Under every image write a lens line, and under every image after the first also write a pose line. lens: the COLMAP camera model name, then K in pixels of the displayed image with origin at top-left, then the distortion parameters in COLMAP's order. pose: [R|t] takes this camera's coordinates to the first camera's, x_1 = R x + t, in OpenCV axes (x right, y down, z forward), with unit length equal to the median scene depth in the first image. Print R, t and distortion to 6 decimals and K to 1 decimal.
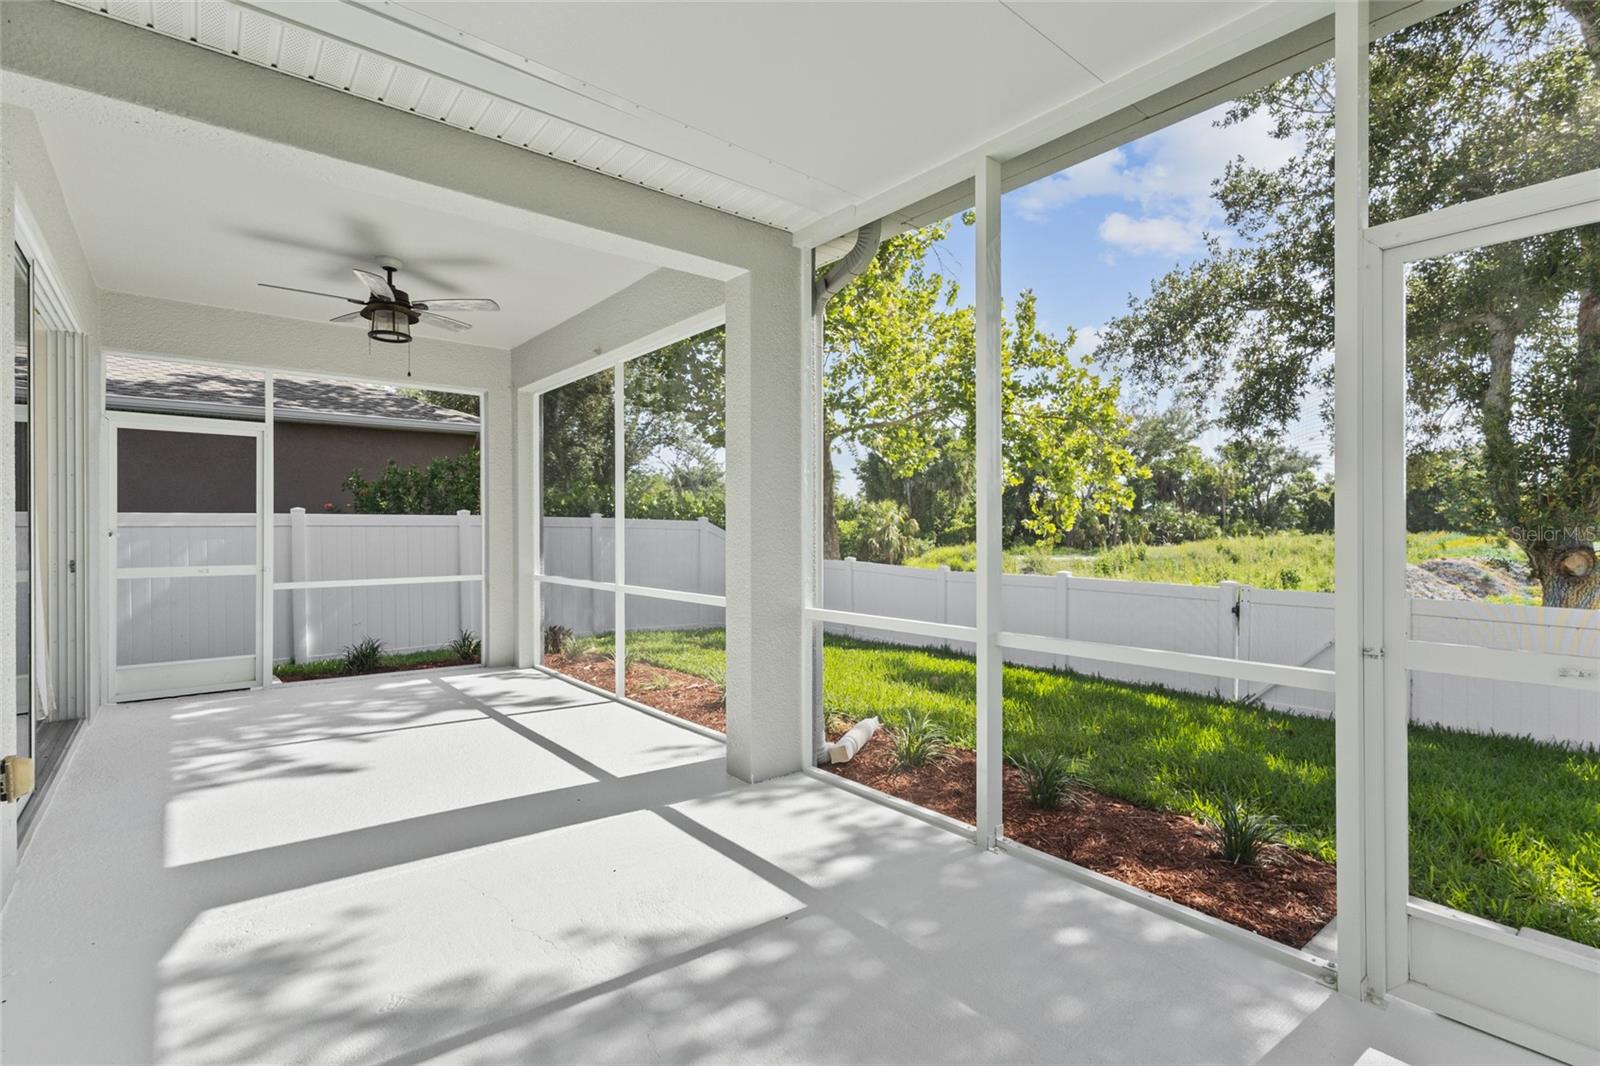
lens RADIAL K [[745.1, 0, 795.9], [0, 745.1, 535.1], [0, 0, 1]] dist [0.002096, 0.002760]
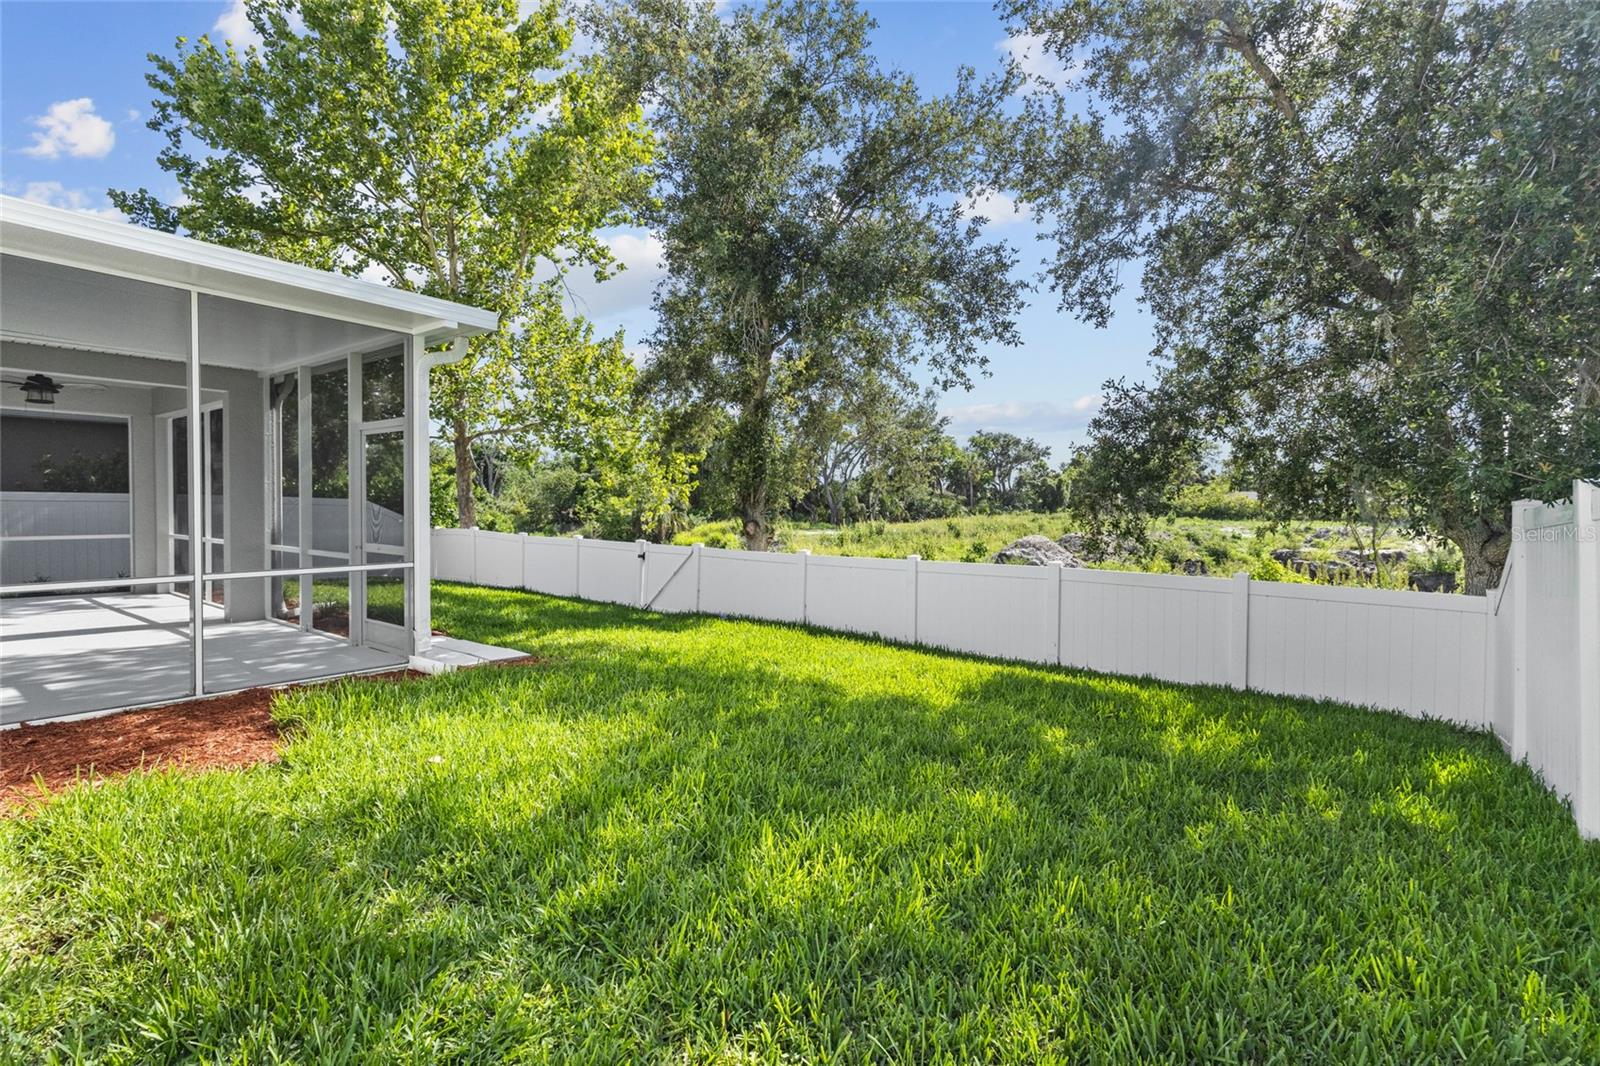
lens RADIAL K [[745.1, 0, 797.8], [0, 745.1, 526.7], [0, 0, 1]] dist [0.002096, 0.002760]
pose [[0.974309, 0.004494, 0.225169, 0.129004], [-0.009218, 0.999759, 0.019931, -0.001403], [-0.225025, -0.021495, 0.974116, -0.183641]]
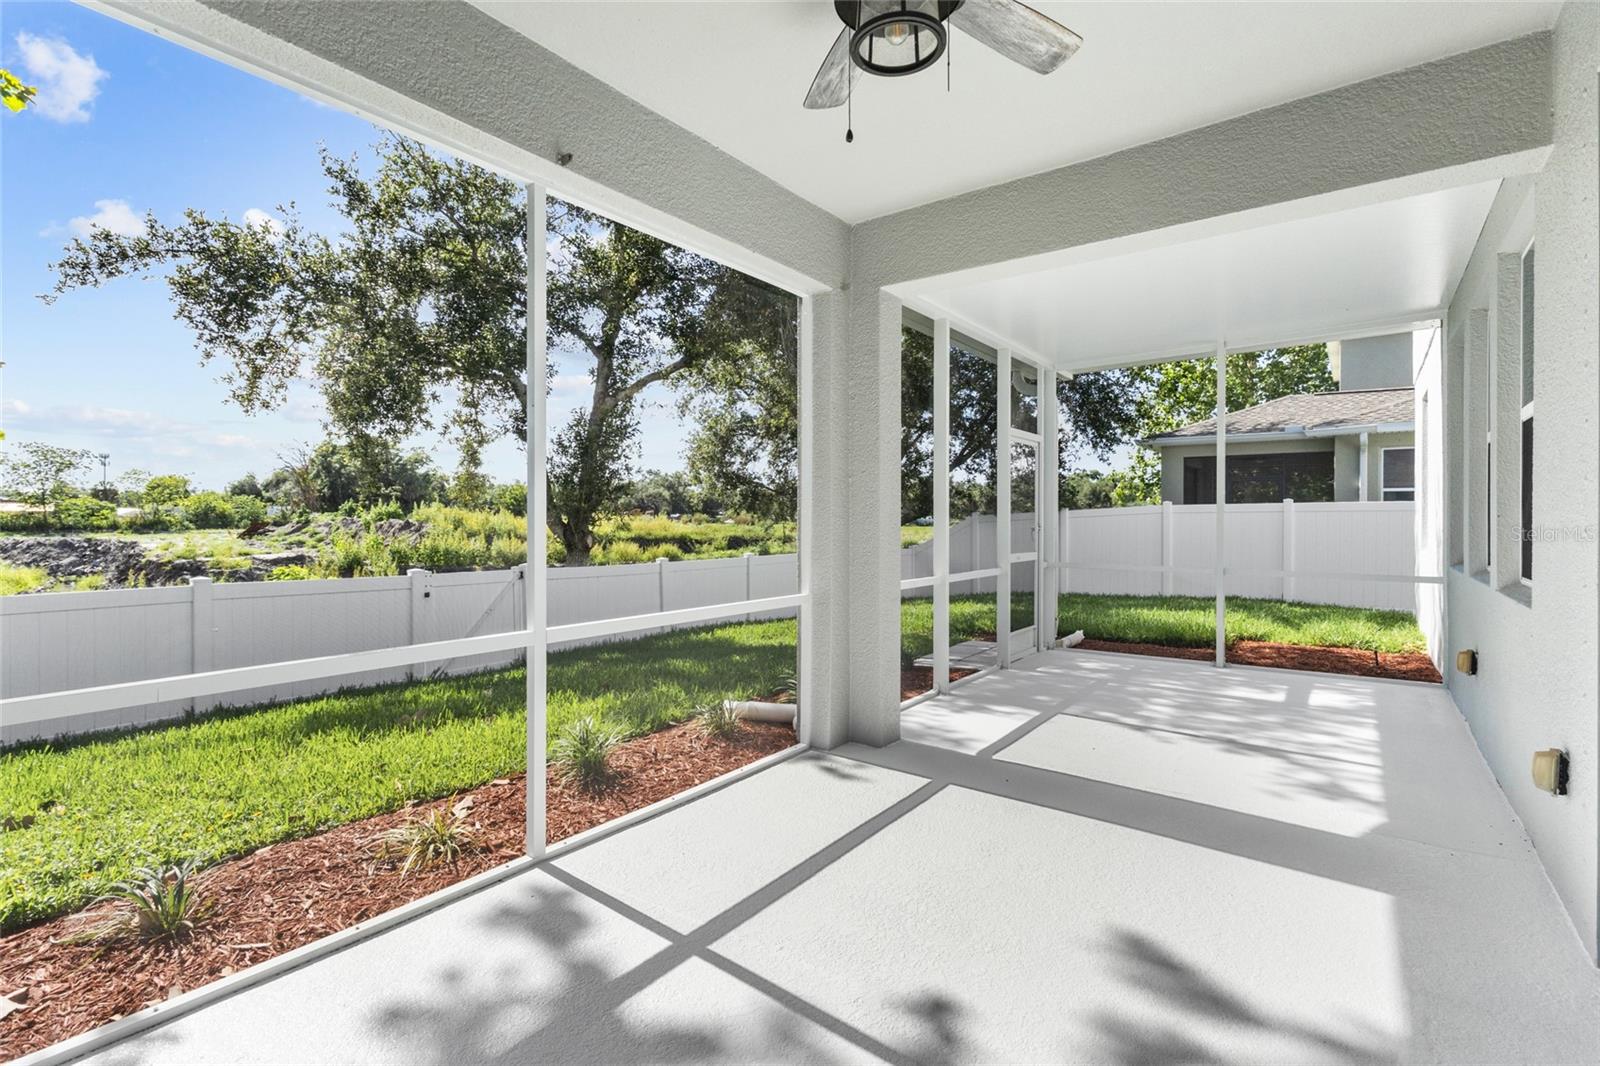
lens RADIAL K [[745.1, 0, 828.2], [0, 745.1, 518.1], [0, 0, 1]] dist [0.002096, 0.002760]
pose [[-0.282715, -0.002302, 0.959201, -0.207988], [-0.001037, 0.999997, 0.002095, -0.001869], [-0.959203, -0.000402, -0.282717, 0.265429]]
